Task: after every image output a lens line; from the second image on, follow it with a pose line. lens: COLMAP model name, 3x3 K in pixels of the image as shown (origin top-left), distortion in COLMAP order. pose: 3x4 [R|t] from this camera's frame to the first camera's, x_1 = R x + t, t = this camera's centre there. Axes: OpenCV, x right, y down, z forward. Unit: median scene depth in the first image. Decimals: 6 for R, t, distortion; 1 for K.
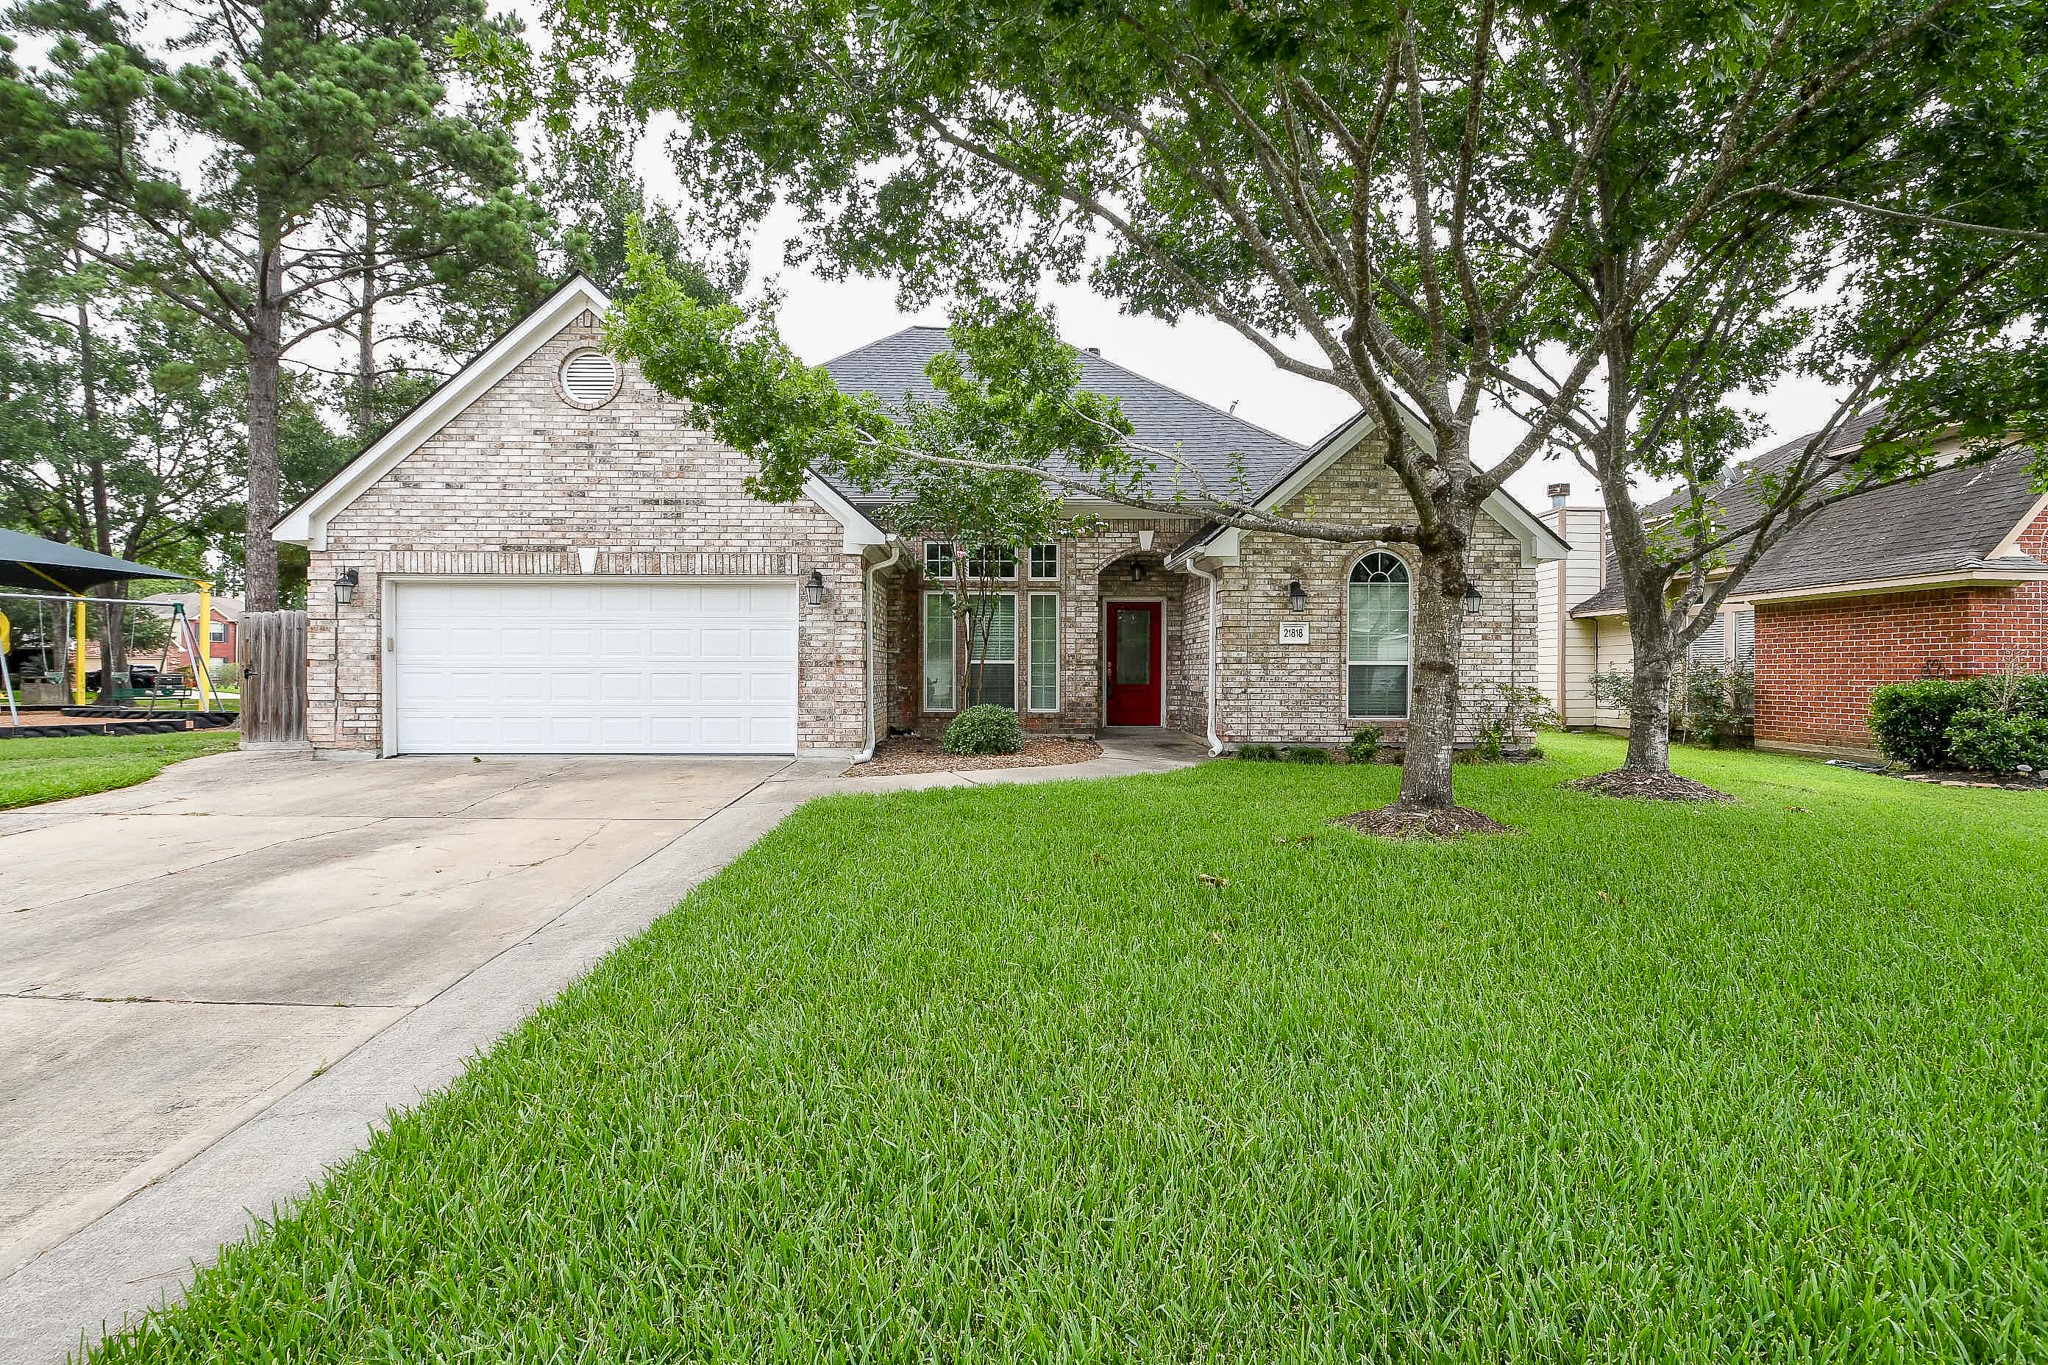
lens RADIAL K [[910.4, 0, 1021.3], [0, 910.4, 676.7], [0, 0, 1]] dist [-0.004146, -0.007381]
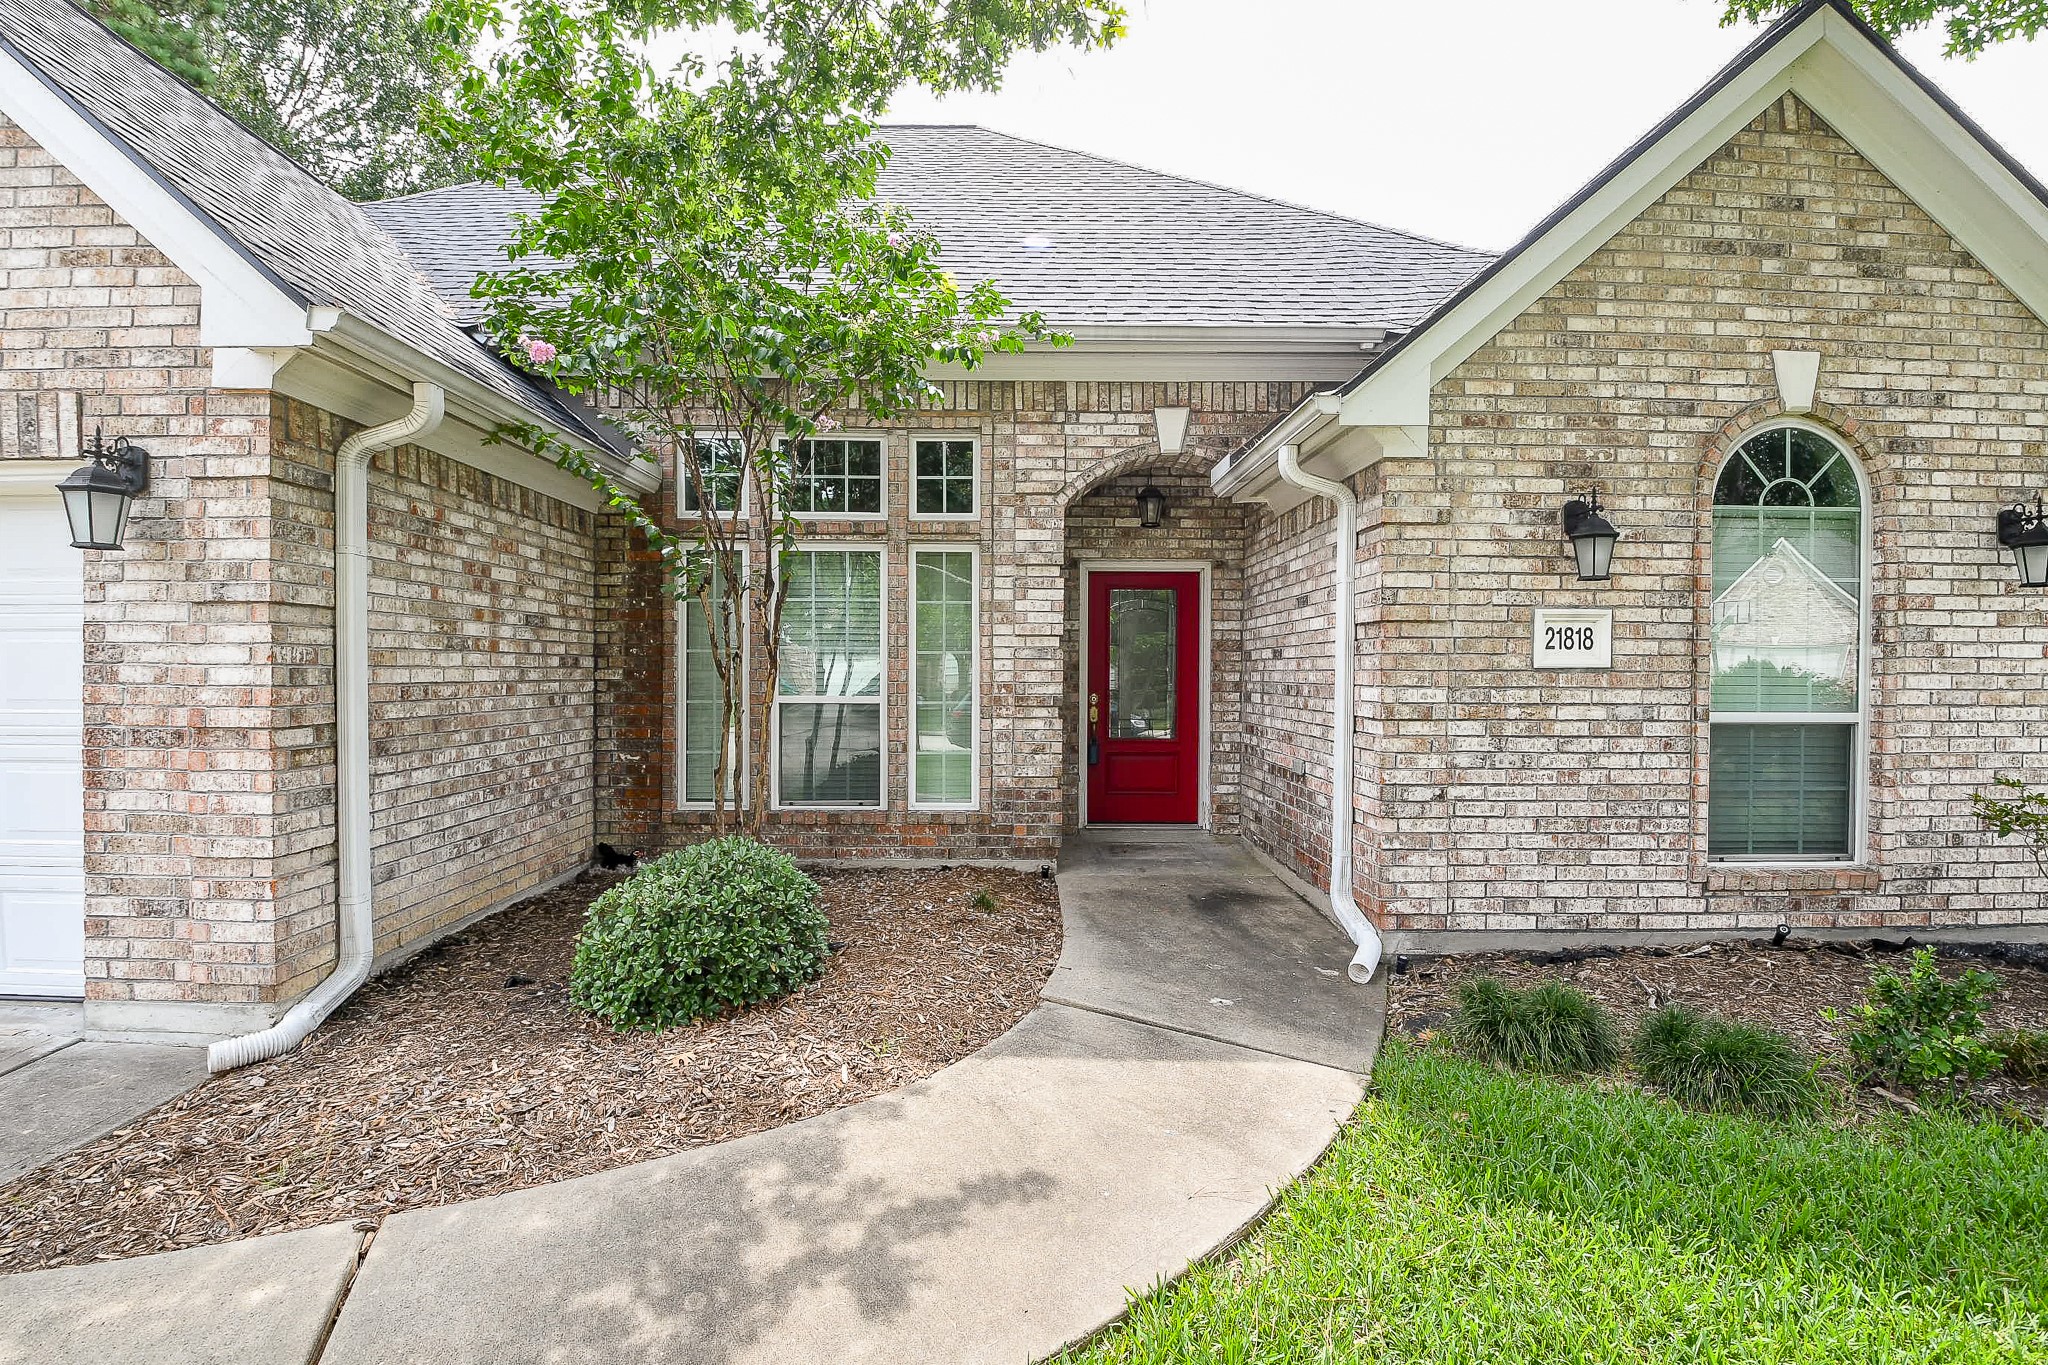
lens RADIAL K [[910.4, 0, 1013.1], [0, 910.4, 678.4], [0, 0, 1]] dist [-0.004146, -0.007381]
pose [[0.999761, 0.001633, -0.021793, 0.077495], [-0.001529, 0.999987, 0.004794, -0.032600], [0.021801, -0.004760, 0.999751, 0.615570]]
